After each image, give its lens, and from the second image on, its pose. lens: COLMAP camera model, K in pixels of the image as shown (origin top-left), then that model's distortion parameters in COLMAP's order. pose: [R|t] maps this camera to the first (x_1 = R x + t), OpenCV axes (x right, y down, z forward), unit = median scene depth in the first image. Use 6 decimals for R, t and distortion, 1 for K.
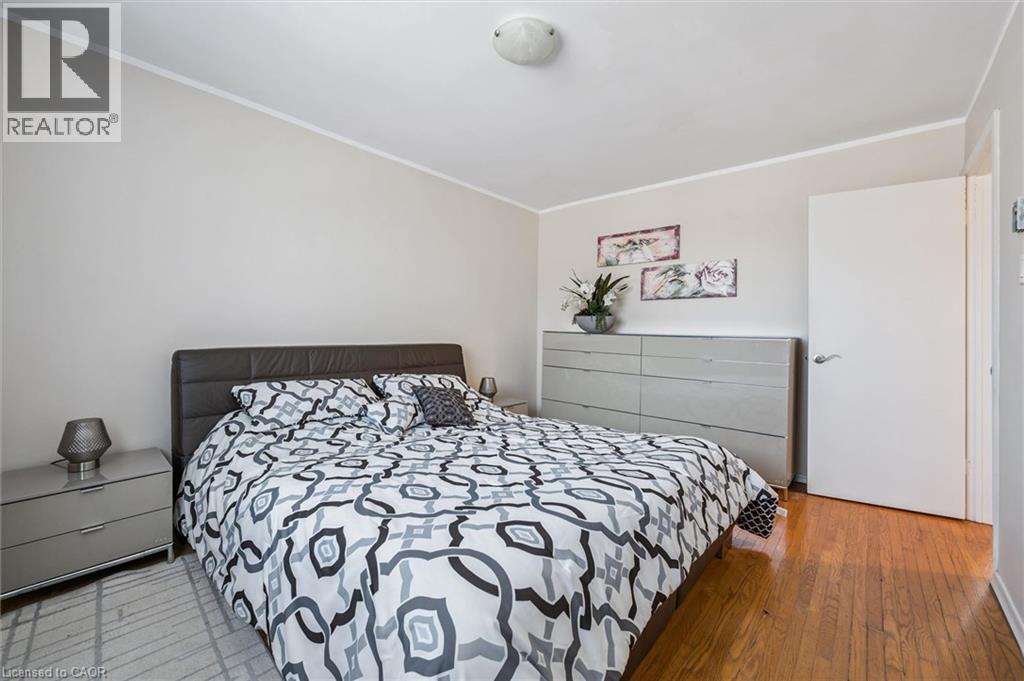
lens RADIAL K [[410.5, 0, 512.6], [0, 410.5, 330.4], [0, 0, 1]] dist [-0.002719, -0.000396]
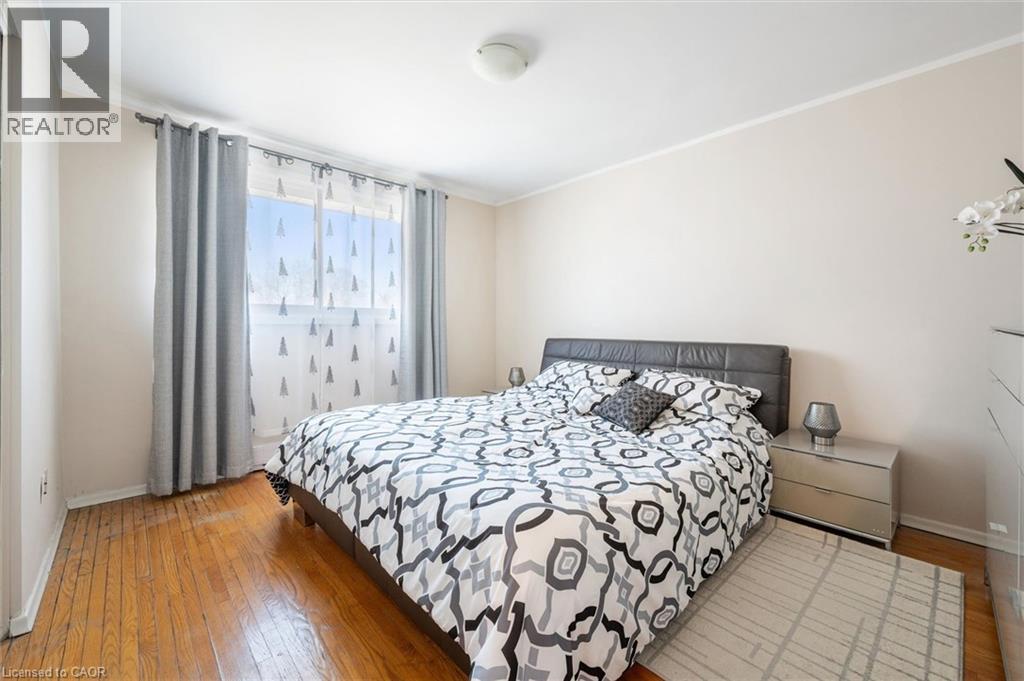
lens RADIAL K [[410.5, 0, 512.6], [0, 410.5, 330.4], [0, 0, 1]] dist [-0.002719, -0.000396]
pose [[-0.088873, 0.007695, -0.996013, 0.997931], [0.002778, 0.999968, 0.007478, 0.000635], [0.996039, -0.002102, -0.088892, 0.986178]]
